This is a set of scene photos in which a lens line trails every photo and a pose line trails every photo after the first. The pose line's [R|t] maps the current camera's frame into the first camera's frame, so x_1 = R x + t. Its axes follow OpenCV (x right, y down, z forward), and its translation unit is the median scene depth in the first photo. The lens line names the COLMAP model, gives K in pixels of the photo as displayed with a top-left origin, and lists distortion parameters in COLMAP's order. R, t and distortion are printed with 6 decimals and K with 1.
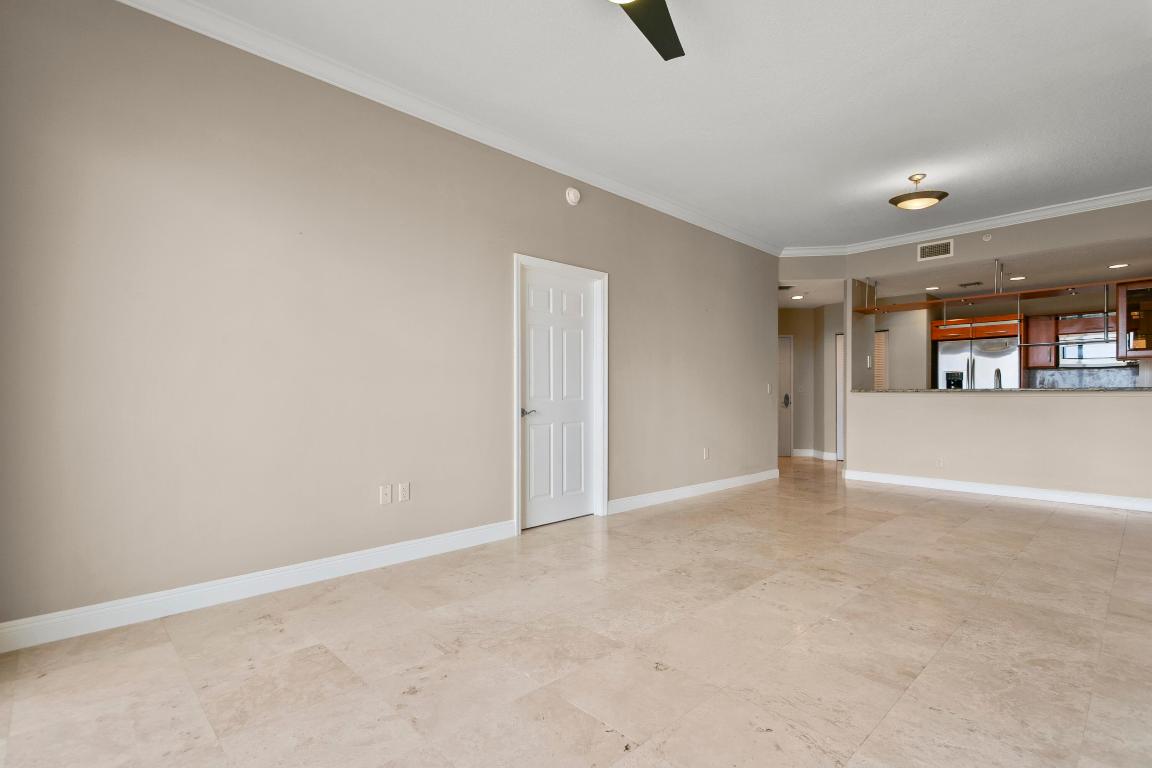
lens RADIAL K [[535.1, 0, 580.5], [0, 535.1, 394.5], [0, 0, 1]] dist [0.019410, -0.008792]
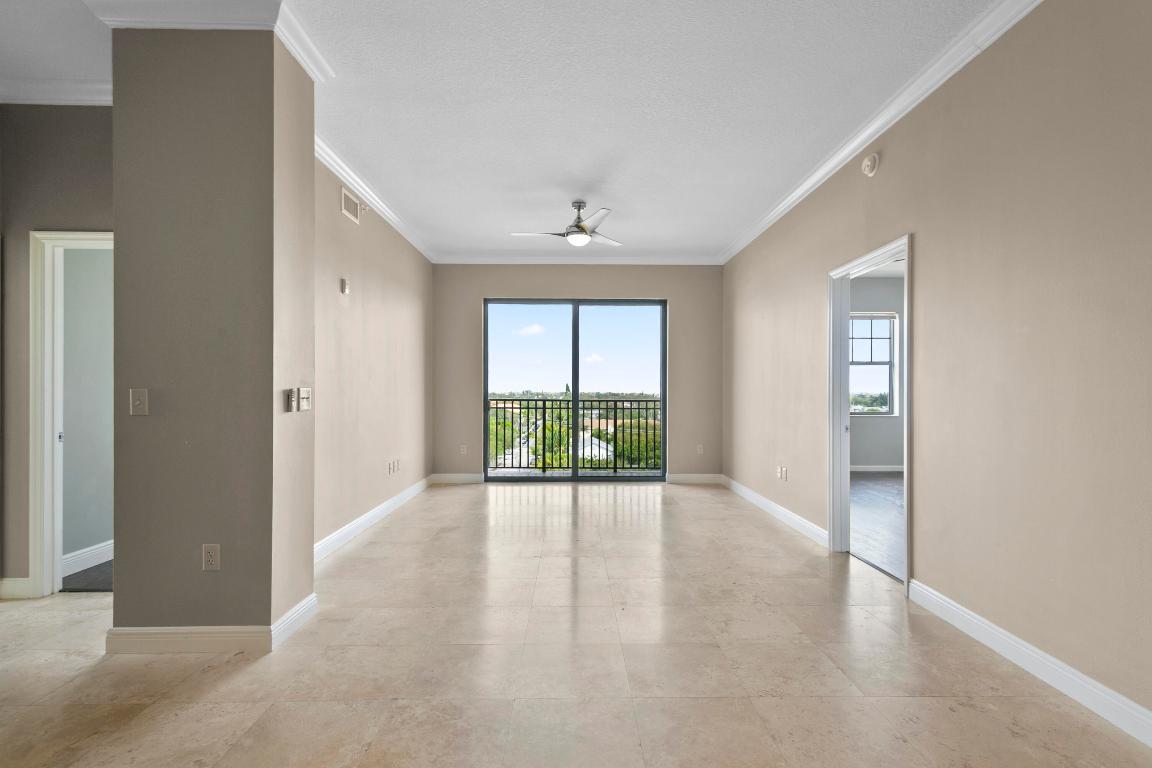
lens RADIAL K [[556.0, 0, 580.8], [0, 556.0, 393.2], [0, 0, 1]] dist [0.016652, -0.000315]
pose [[-0.678093, -0.001394, -0.734975, 0.836904], [-0.005402, 0.999981, 0.003087, -0.027989], [0.734956, 0.006064, -0.678087, 1.173566]]
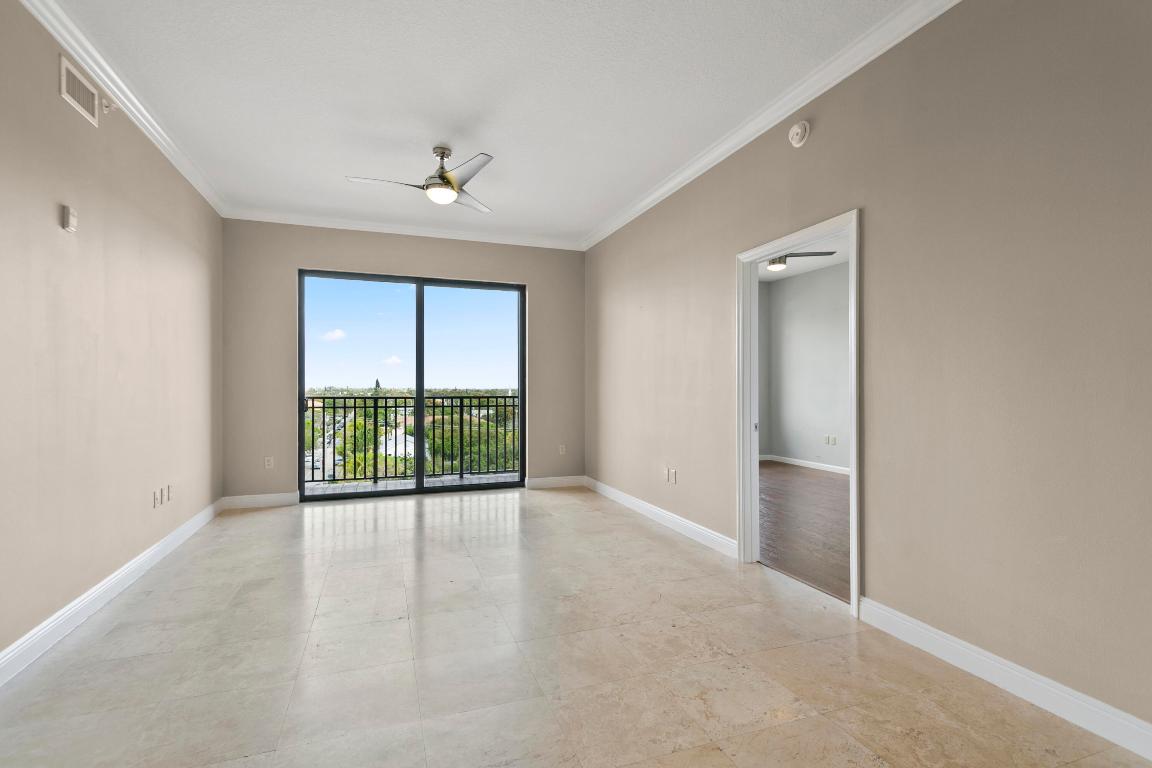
lens RADIAL K [[538.9, 0, 574.8], [0, 538.9, 387.5], [0, 0, 1]] dist [0.022164, -0.008161]
pose [[-0.403890, -0.002184, -0.914805, 0.723344], [-0.003239, 0.999994, -0.000957, -0.026962], [0.914802, 0.002577, -0.403895, 0.957899]]
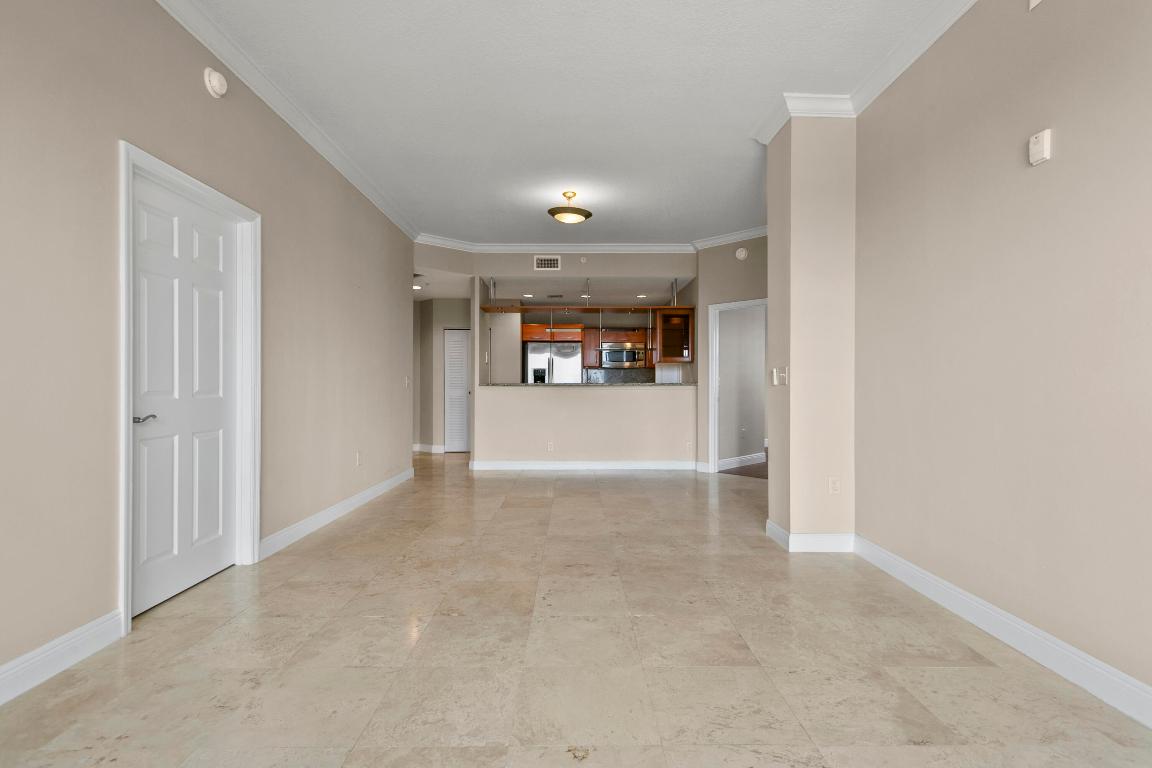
lens RADIAL K [[538.9, 0, 574.8], [0, 538.9, 387.5], [0, 0, 1]] dist [0.022164, -0.008161]
pose [[0.689955, 0.000293, 0.723852, -0.179290], [0.000374, 1.000000, -0.000761, -0.000412], [-0.723852, 0.000795, 0.689955, 0.215673]]
